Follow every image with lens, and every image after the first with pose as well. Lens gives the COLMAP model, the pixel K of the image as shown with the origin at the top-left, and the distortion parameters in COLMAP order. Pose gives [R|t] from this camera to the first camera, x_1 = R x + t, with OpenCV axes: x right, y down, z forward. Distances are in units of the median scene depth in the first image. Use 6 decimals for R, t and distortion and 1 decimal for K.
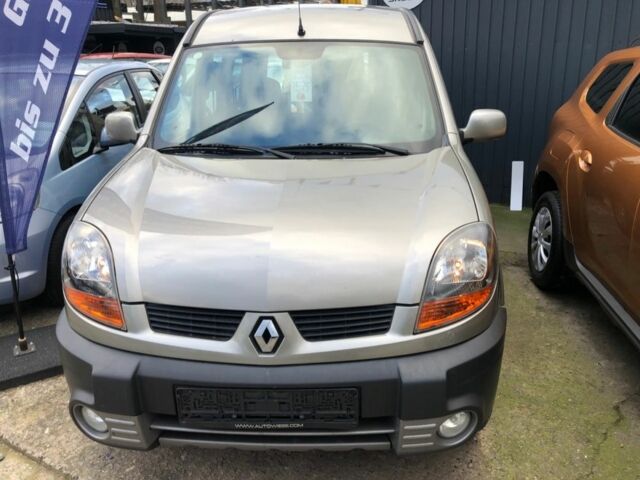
lens RADIAL K [[540.2, 0, 341.7], [0, 540.2, 240.6], [0, 0, 1]] dist [0.006612, 0.002640]
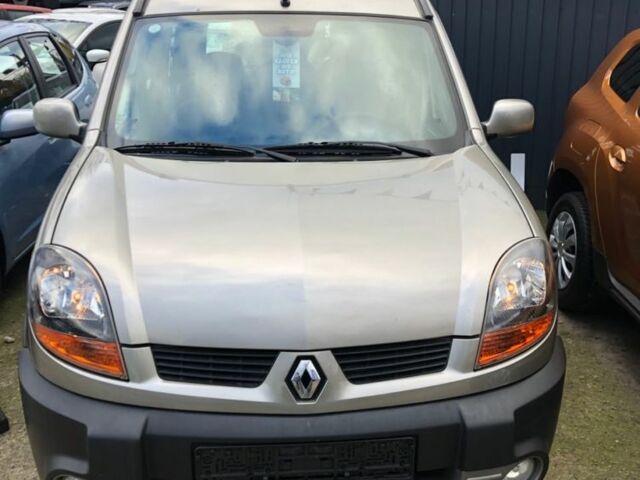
lens RADIAL K [[726.0, 0, 328.9], [0, 726.0, 232.0], [0, 0, 1]] dist [0.023813, -0.045179]
pose [[0.992714, -0.016127, 0.119409, -0.212099], [0.018660, 0.999623, -0.020124, -0.026427], [-0.119039, 0.022205, 0.992641, -0.118480]]
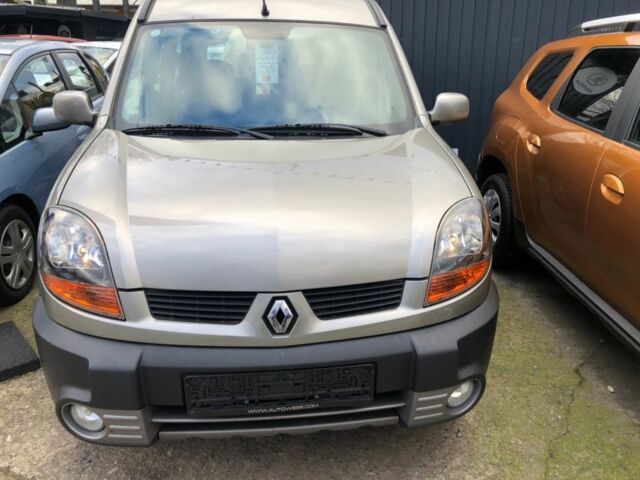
lens RADIAL K [[534.4, 0, 332.5], [0, 534.4, 239.4], [0, 0, 1]] dist [0.024006, -0.032319]
pose [[0.987024, -0.030708, 0.157608, -0.174986], [0.029186, 0.999502, 0.011965, 0.025789], [-0.157897, -0.007210, 0.987429, 0.030282]]
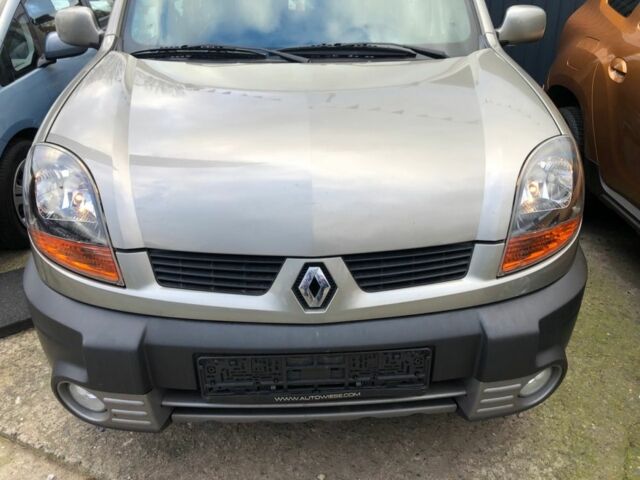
lens RADIAL K [[520.4, 0, 329.9], [0, 520.4, 232.5], [0, 0, 1]] dist [0.011536, -0.001919]
pose [[0.995882, -0.029756, 0.085639, -0.161387], [0.019216, 0.992422, 0.121368, 0.007727], [-0.088601, -0.119222, 0.988906, 0.245064]]
